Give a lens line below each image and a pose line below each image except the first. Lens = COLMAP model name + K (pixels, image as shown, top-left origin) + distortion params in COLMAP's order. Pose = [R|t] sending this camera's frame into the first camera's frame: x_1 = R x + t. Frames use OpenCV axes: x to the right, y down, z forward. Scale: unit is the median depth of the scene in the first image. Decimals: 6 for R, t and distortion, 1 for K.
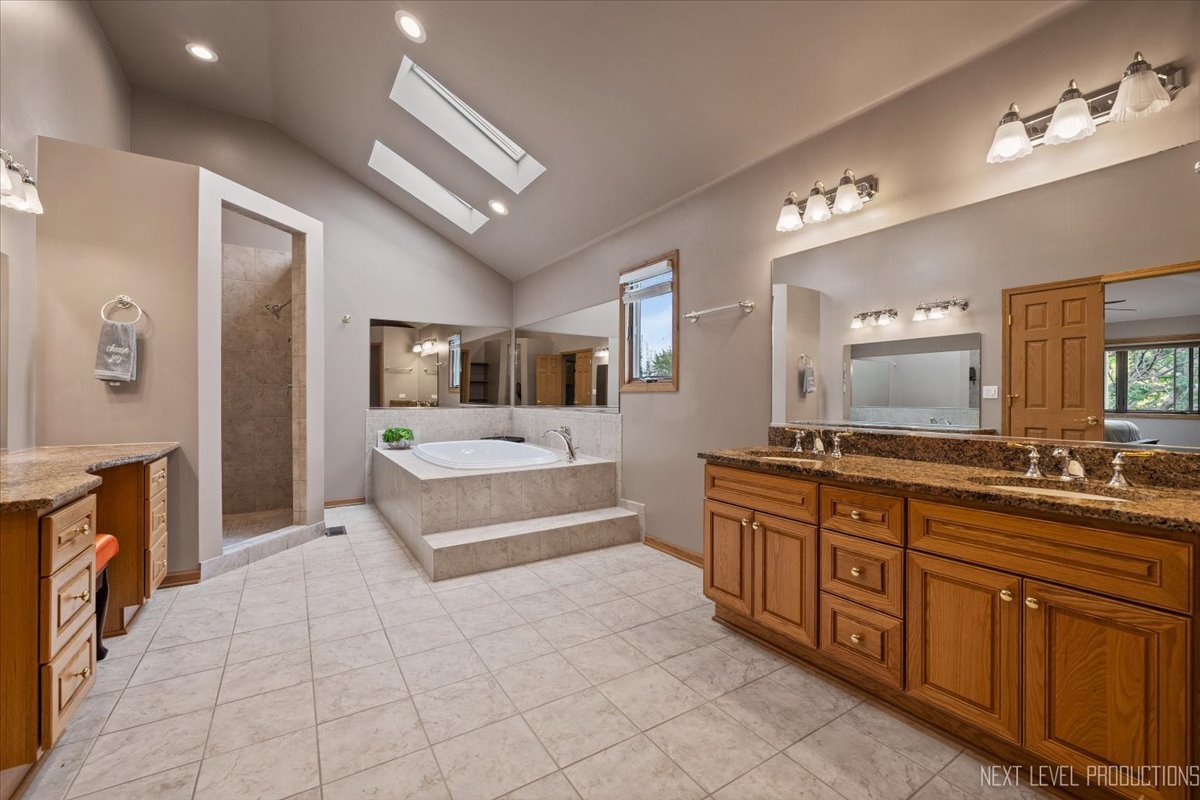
lens RADIAL K [[492.6, 0, 598.6], [0, 492.6, 393.5], [0, 0, 1]] dist [-0.002693, 0.000035]
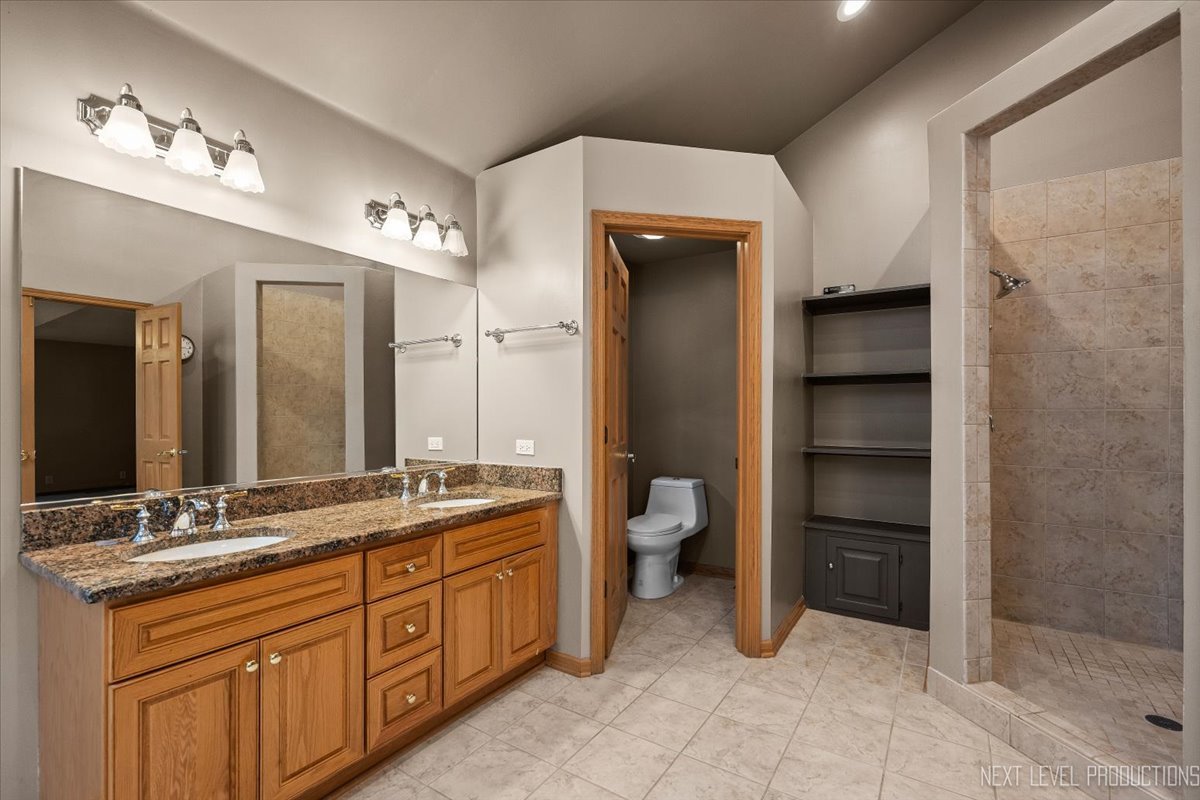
lens RADIAL K [[528.3, 0, 599.3], [0, 528.3, 412.9], [0, 0, 1]] dist [0.001342, 0.000134]
pose [[-0.403176, -0.000032, 0.915122, -0.301423], [-0.001657, 0.999998, -0.000695, -0.026965], [-0.915121, -0.001797, -0.403176, 0.588866]]
